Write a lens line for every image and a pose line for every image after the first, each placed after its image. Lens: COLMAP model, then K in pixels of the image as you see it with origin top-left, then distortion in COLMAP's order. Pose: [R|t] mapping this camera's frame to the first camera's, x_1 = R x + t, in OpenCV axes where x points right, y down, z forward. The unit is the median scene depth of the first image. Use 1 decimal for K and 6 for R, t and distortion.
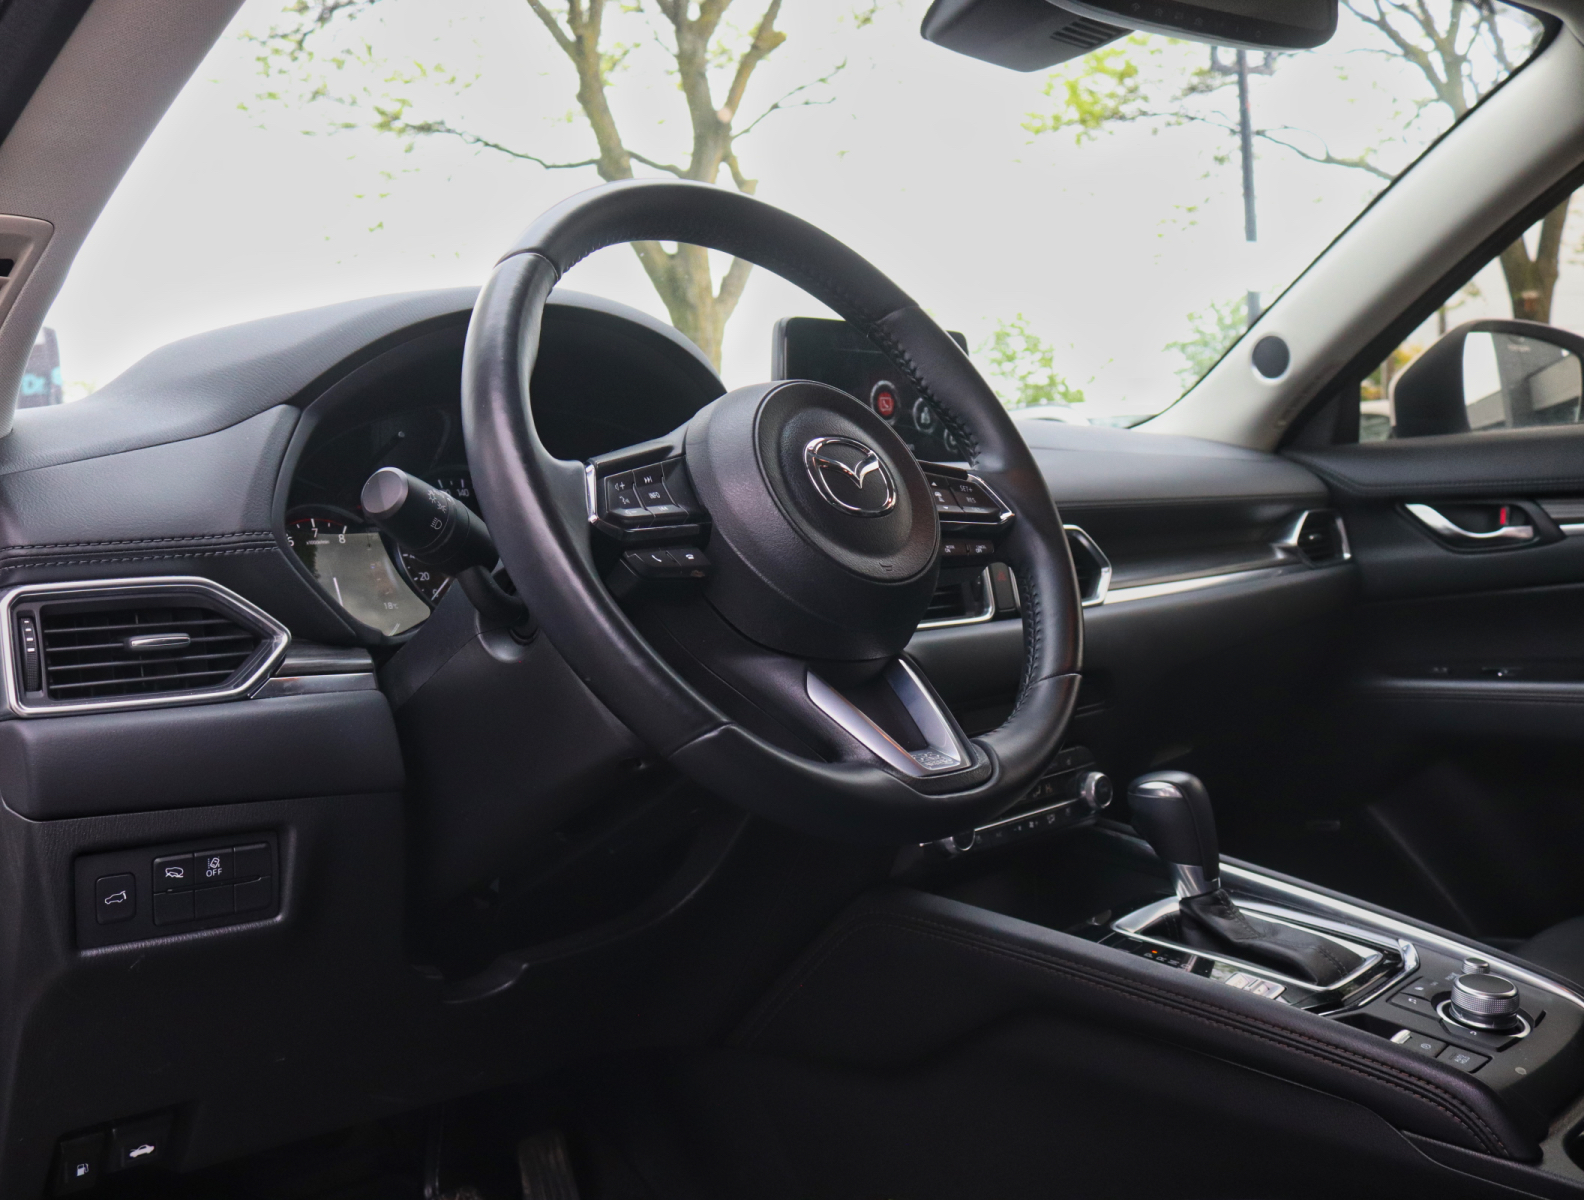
lens RADIAL K [[1464.6, 0, 794.3], [0, 1464.6, 546.6], [0, 0, 1]] dist [-0.149580, 0.088466]
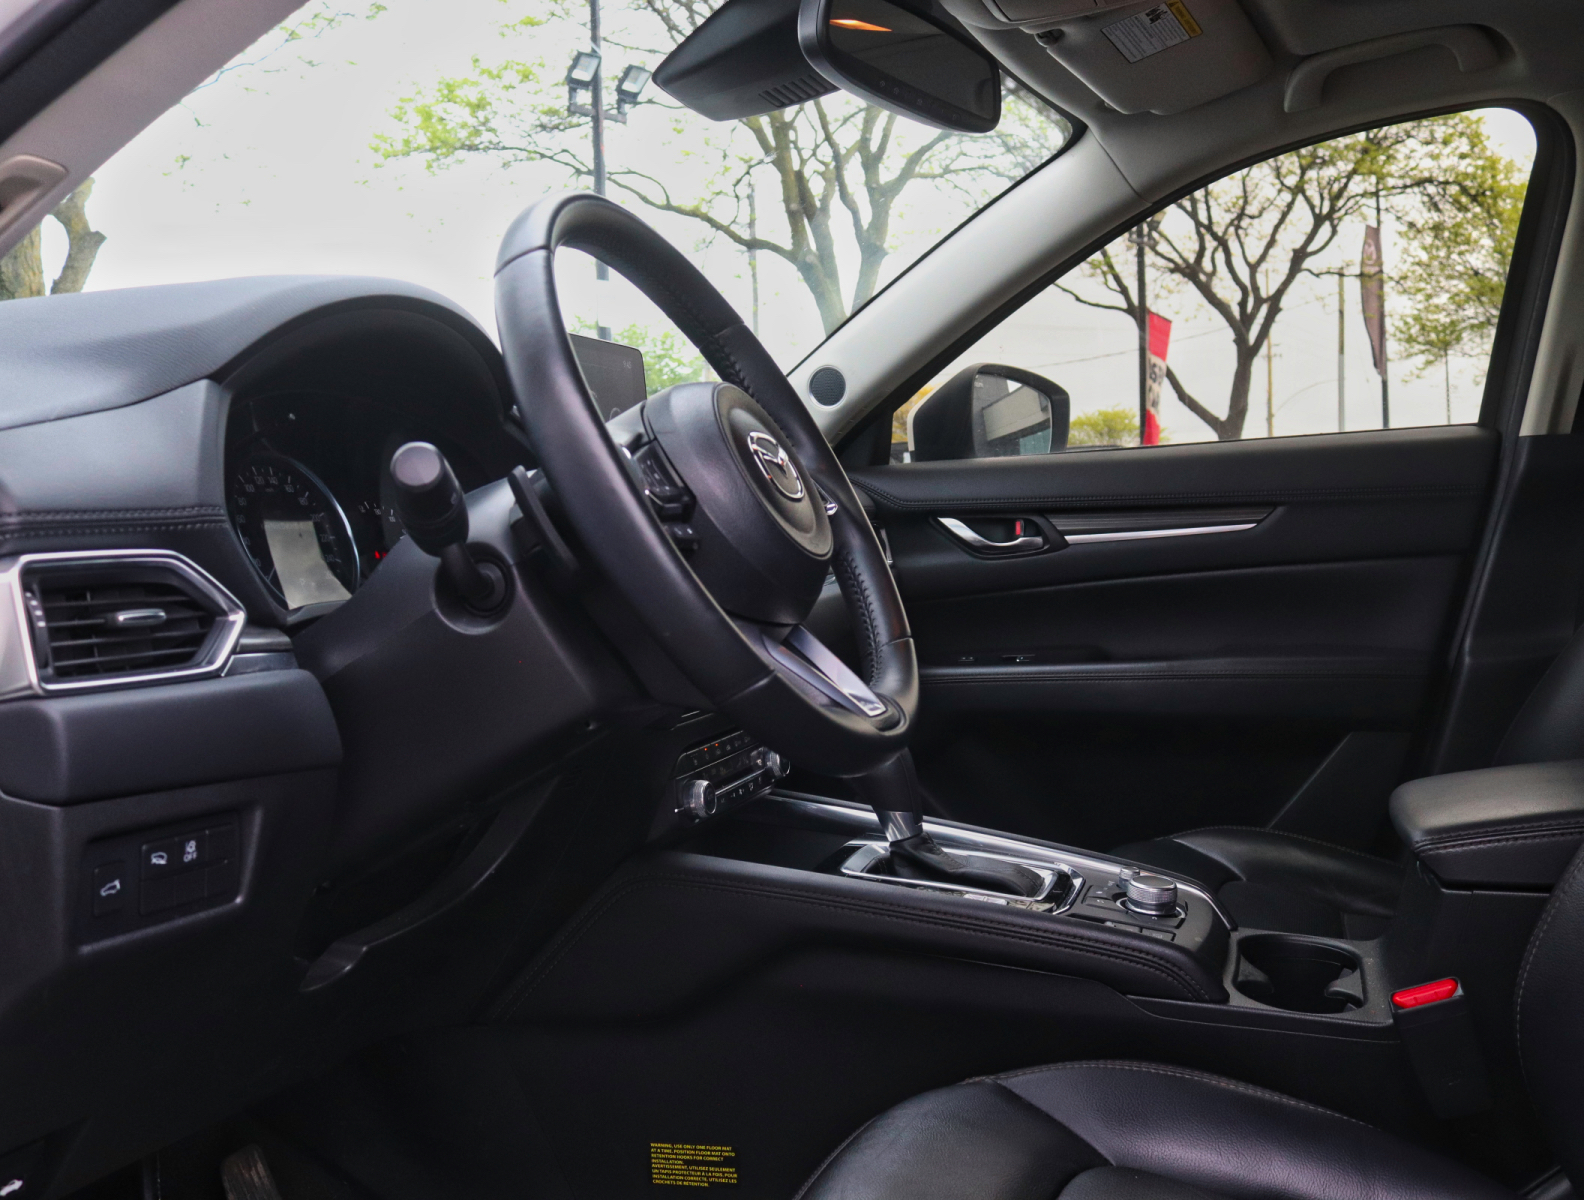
lens RADIAL K [[1464.6, 0, 794.3], [0, 1464.6, 546.6], [0, 0, 1]] dist [-0.149580, 0.088466]
pose [[0.897276, 0.006529, 0.441421, -0.331603], [0.002341, 0.999806, -0.019547, 0.027332], [-0.441463, 0.018572, 0.897087, -0.035174]]
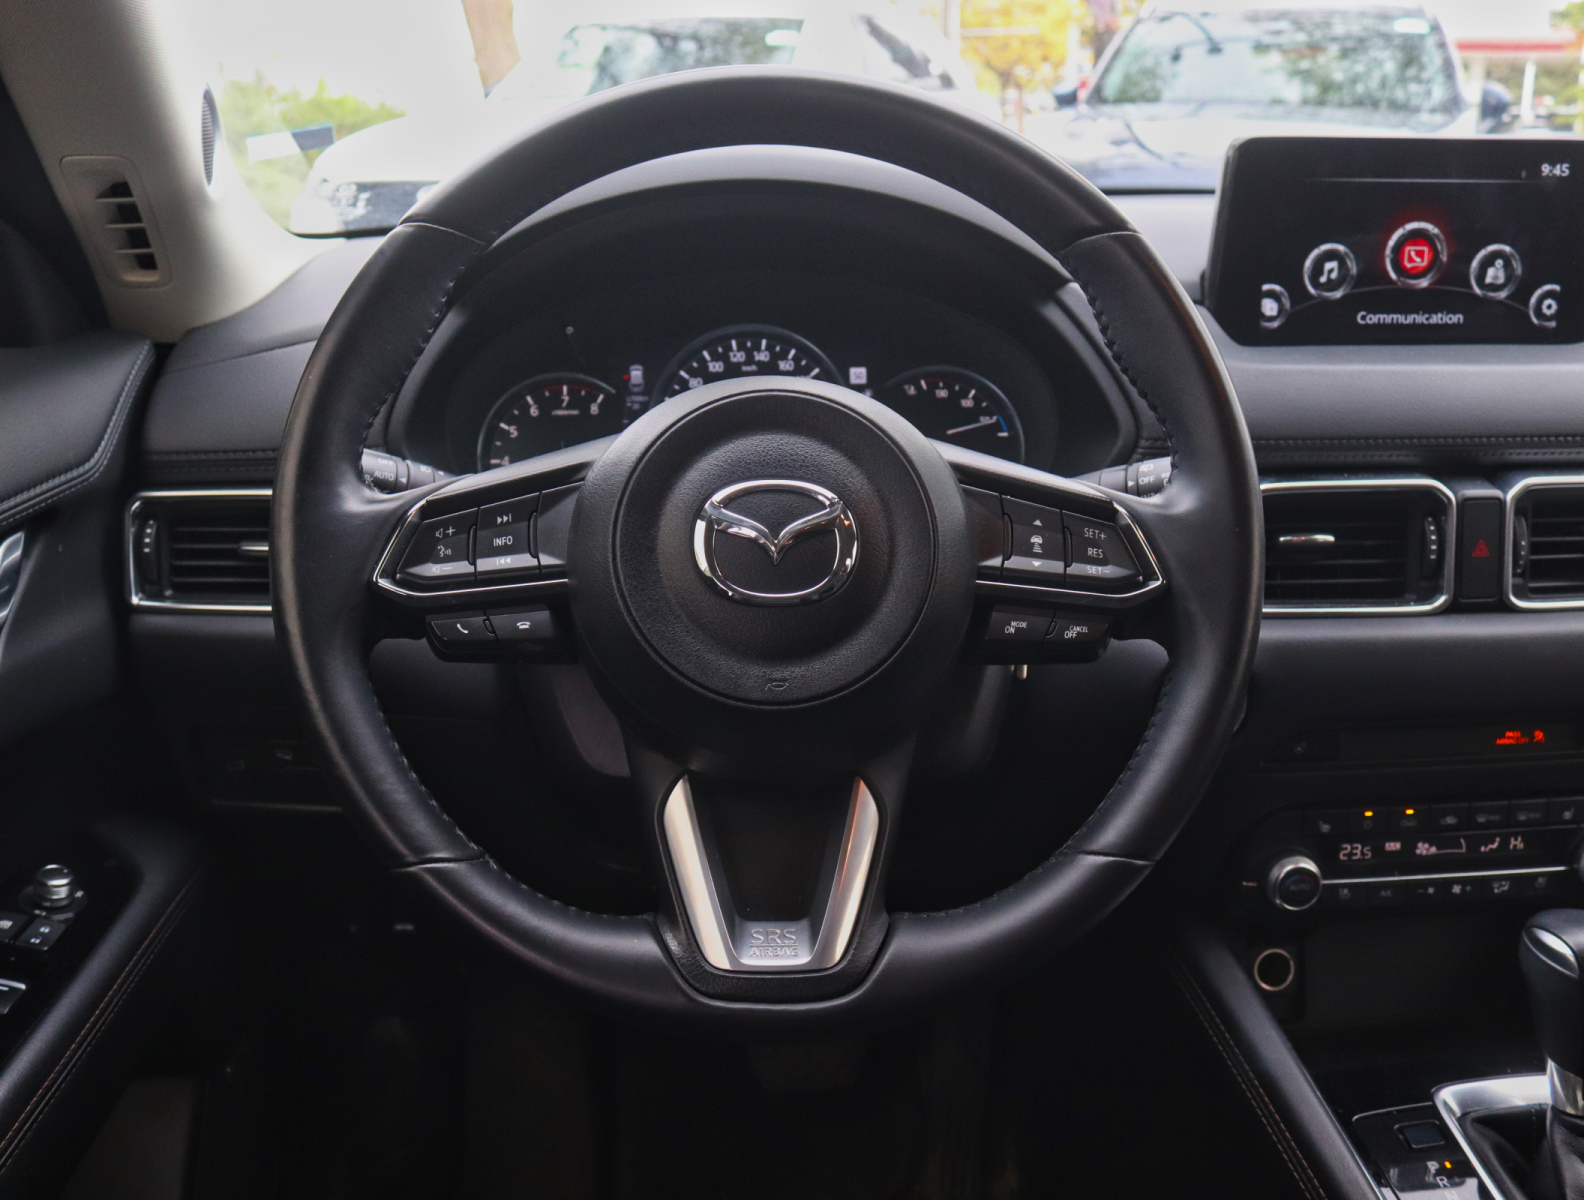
lens RADIAL K [[1464.6, 0, 794.3], [0, 1464.6, 546.6], [0, 0, 1]] dist [-0.149580, 0.088466]
pose [[0.747821, 0.227020, -0.623879, 0.356876], [-0.041482, 0.953860, 0.297372, -0.187235], [0.662603, -0.196501, 0.722734, 0.342924]]
